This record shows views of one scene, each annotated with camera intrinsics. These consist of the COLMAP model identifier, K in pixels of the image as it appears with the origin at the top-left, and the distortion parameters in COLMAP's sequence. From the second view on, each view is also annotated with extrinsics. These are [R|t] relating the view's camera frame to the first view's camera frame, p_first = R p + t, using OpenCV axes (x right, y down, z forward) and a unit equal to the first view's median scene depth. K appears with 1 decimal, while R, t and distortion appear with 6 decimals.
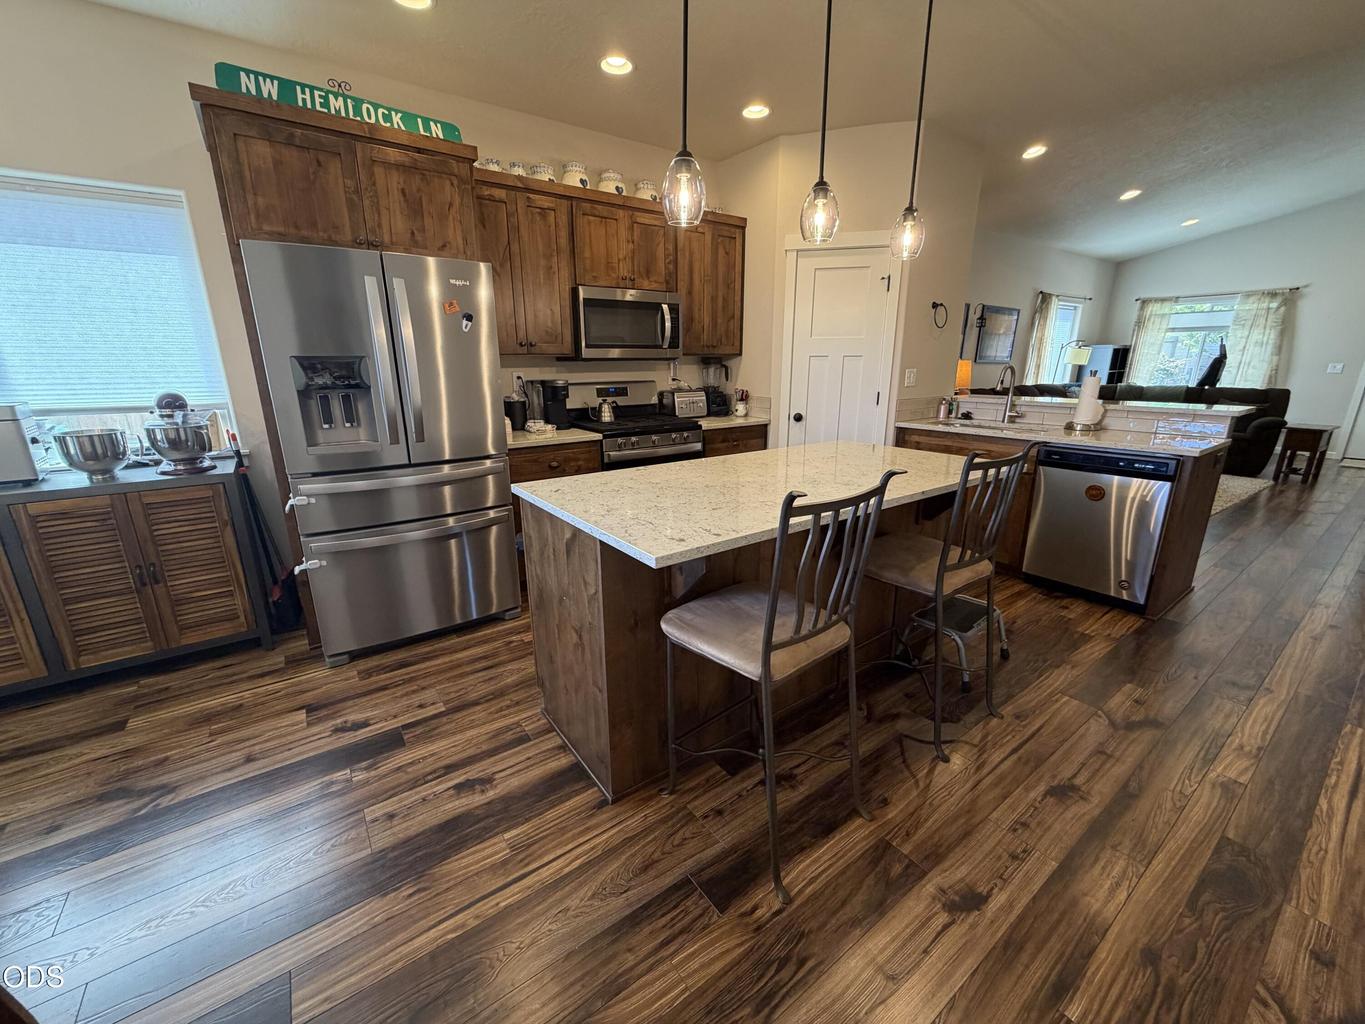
lens RADIAL K [[545.4, 0, 679.8], [0, 545.4, 512.4], [0, 0, 1]] dist [0.000510, -0.000140]
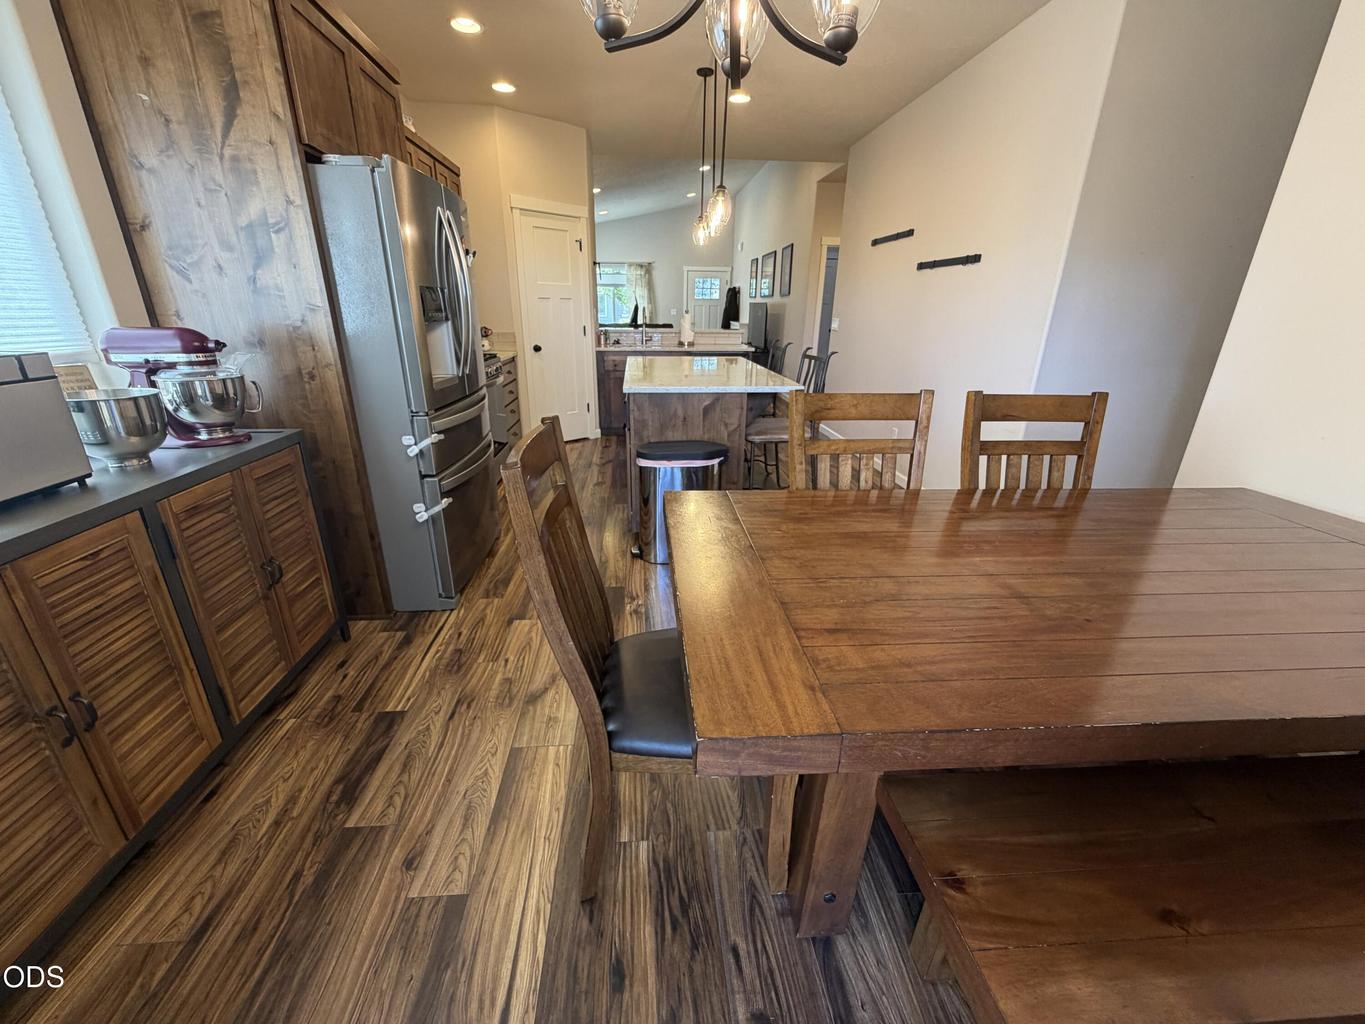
lens RADIAL K [[545.4, 0, 680.8], [0, 545.4, 513.1], [0, 0, 1]] dist [0.000510, -0.000140]
pose [[0.519478, -0.292157, 0.802986, -1.103500], [0.217716, 0.953972, 0.206244, 0.000827], [-0.826282, 0.067684, 0.559175, 0.079557]]
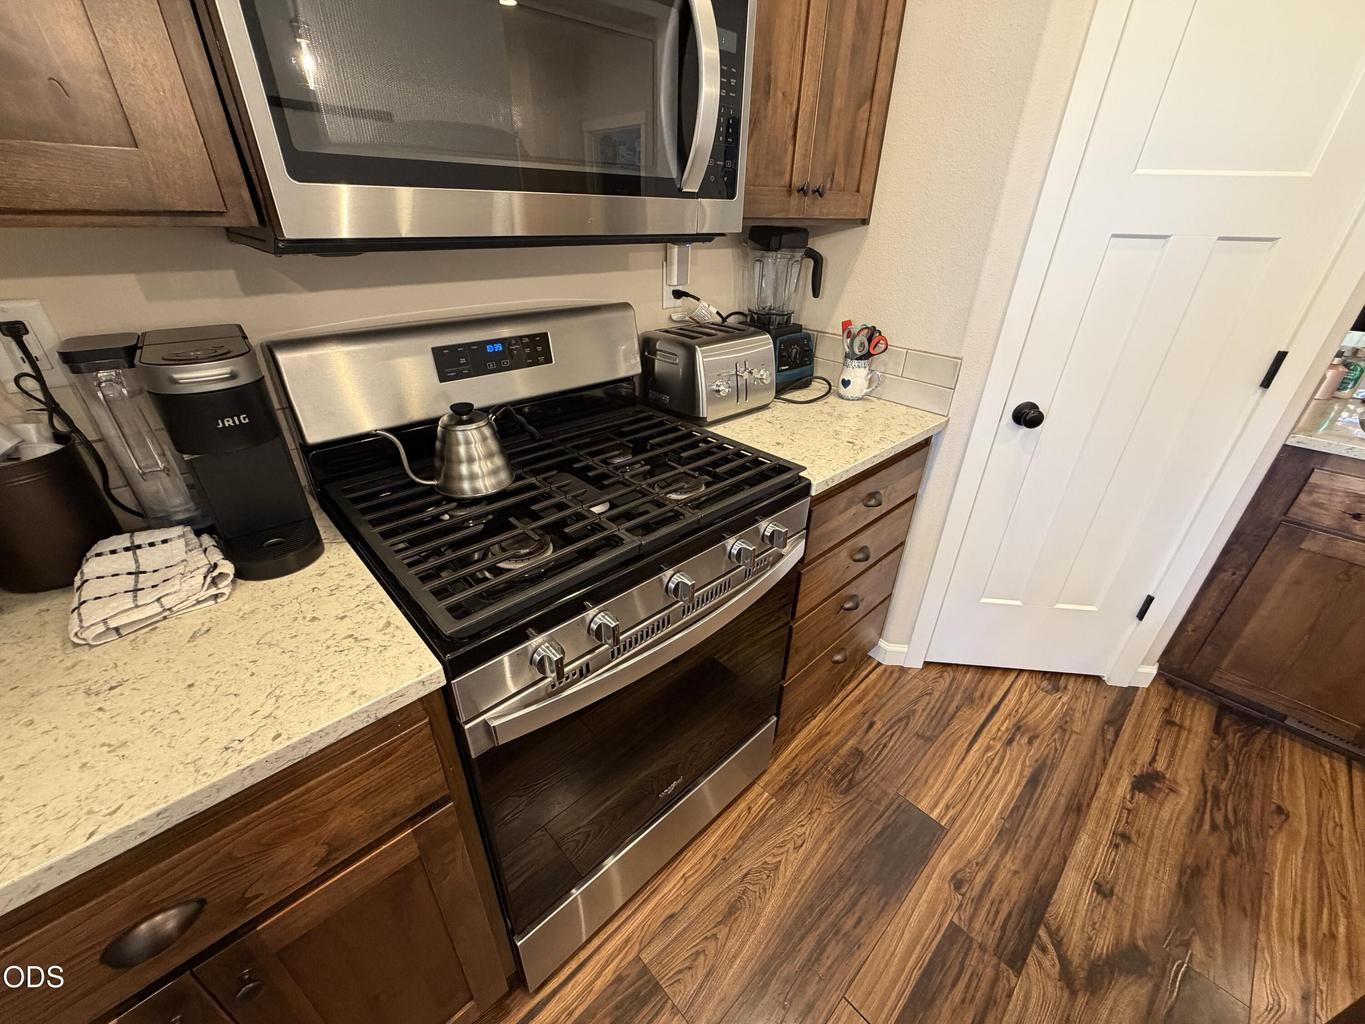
lens RADIAL K [[545.4, 0, 678.4], [0, 545.4, 512.9], [0, 0, 1]] dist [0.000510, -0.000140]
pose [[0.990830, -0.045241, 0.127316, -0.099512], [0.014990, 0.973267, 0.229185, -0.298807], [-0.134281, -0.225175, 0.965021, 1.003894]]
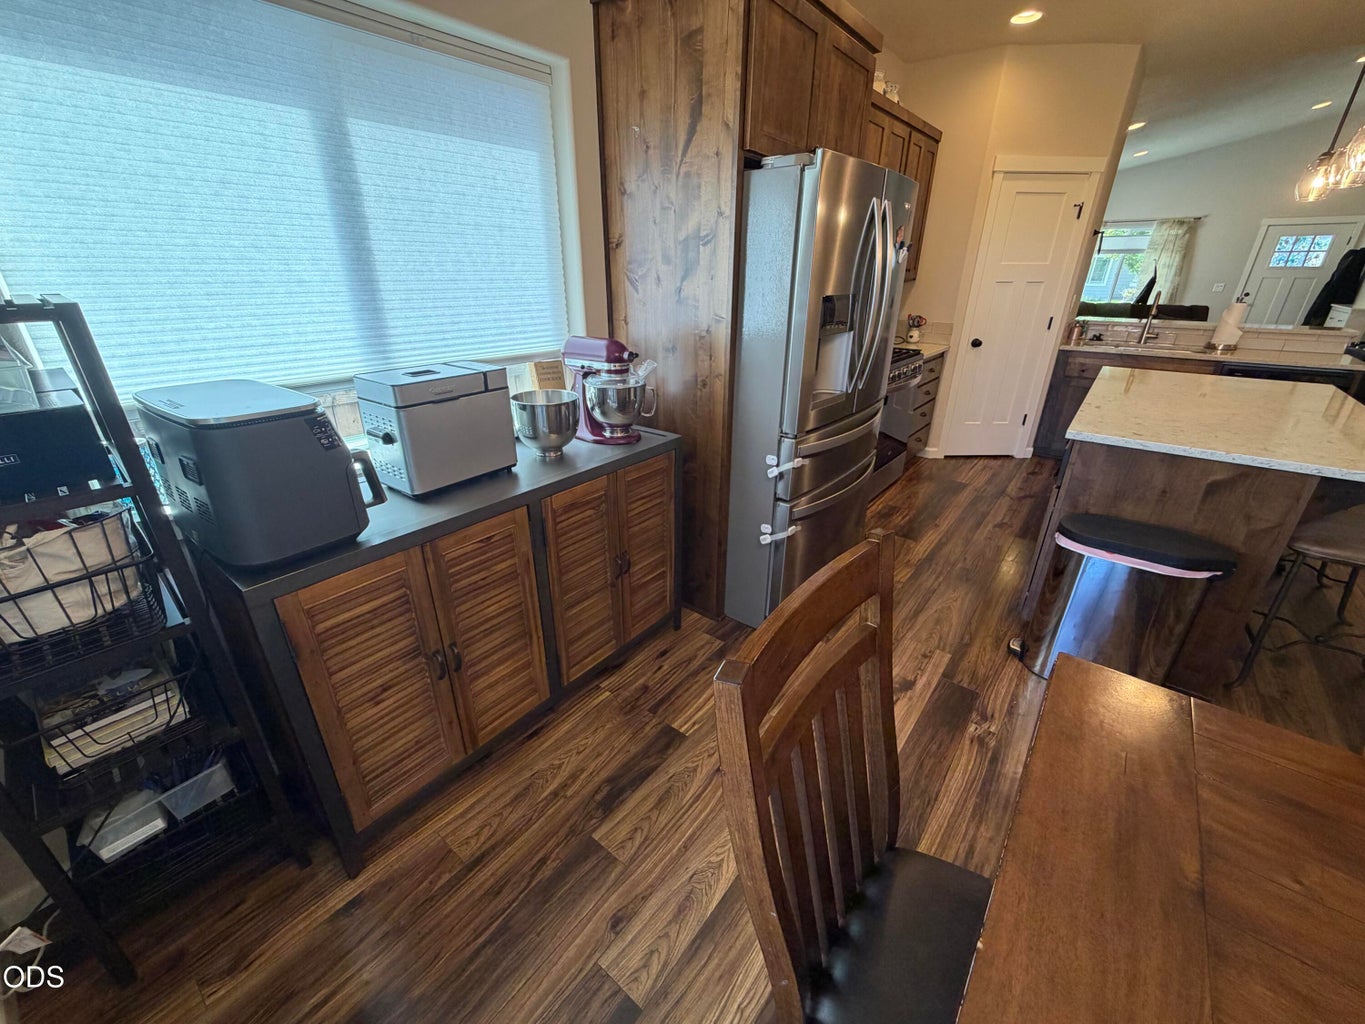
lens RADIAL K [[545.4, 0, 680.1], [0, 545.4, 513.3], [0, 0, 1]] dist [0.000510, -0.000140]
pose [[0.963030, -0.103880, 0.248561, -0.949295], [0.066374, 0.985715, 0.154795, -0.078070], [-0.261091, -0.132574, 0.956167, 0.155194]]
